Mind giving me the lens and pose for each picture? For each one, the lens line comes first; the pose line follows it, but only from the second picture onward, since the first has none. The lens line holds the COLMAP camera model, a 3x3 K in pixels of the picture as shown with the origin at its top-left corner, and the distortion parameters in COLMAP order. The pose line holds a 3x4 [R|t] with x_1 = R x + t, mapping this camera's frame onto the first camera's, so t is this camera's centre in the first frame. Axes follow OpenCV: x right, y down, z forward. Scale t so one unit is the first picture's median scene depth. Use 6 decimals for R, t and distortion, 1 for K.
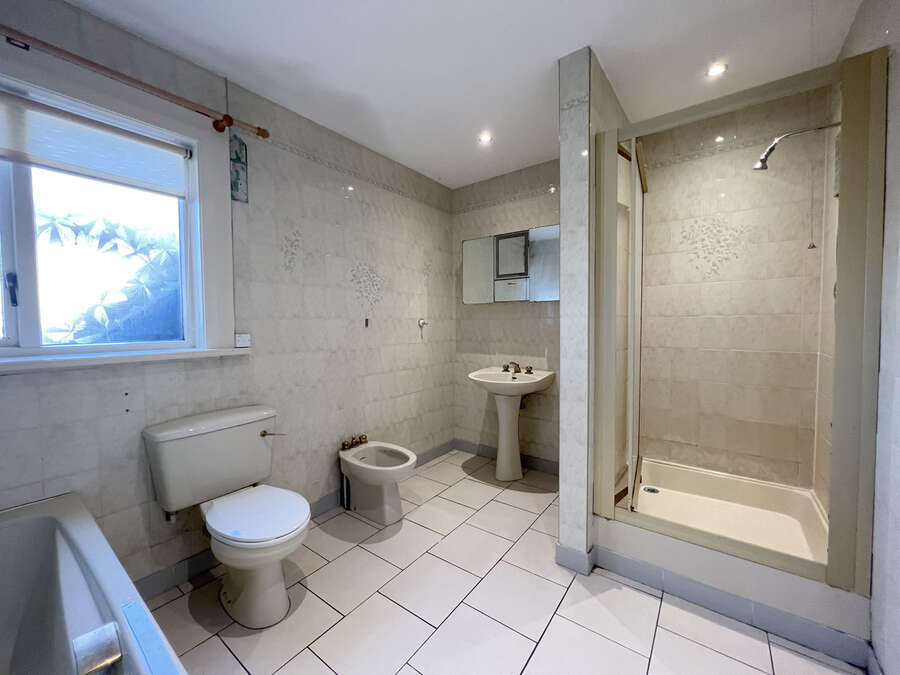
lens RADIAL K [[359.7, 0, 450.1], [0, 359.7, 339.2], [0, 0, 1]] dist [0.000504, 0.000111]
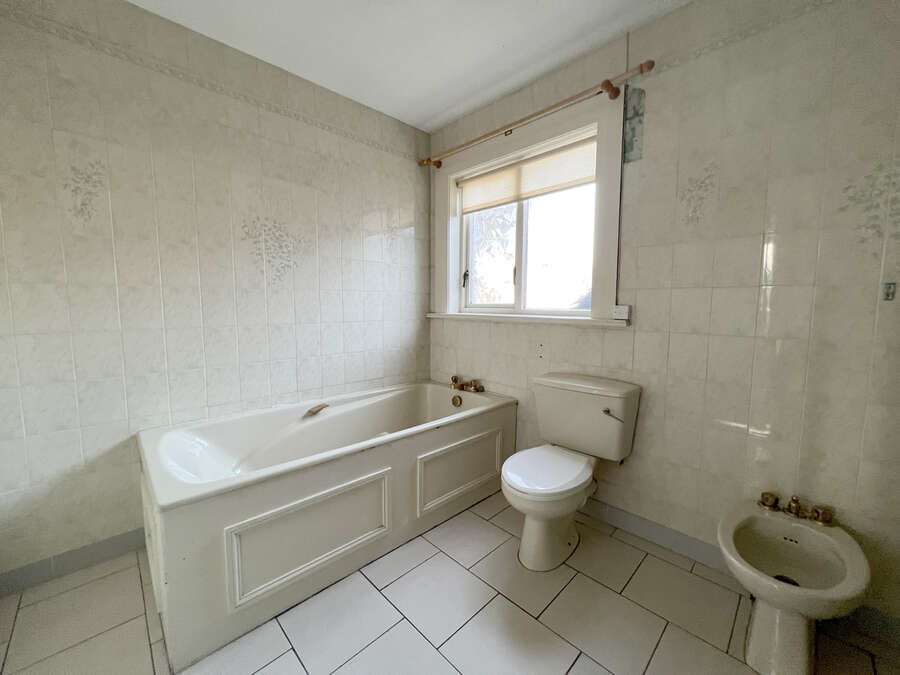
lens RADIAL K [[359.7, 0, 449.8], [0, 359.7, 333.5], [0, 0, 1]] dist [0.000504, 0.000111]
pose [[-0.149402, 0.102808, -0.983417, 0.440716], [-0.039548, 0.993163, 0.109835, -0.026953], [0.987985, 0.055302, -0.144314, 0.696514]]
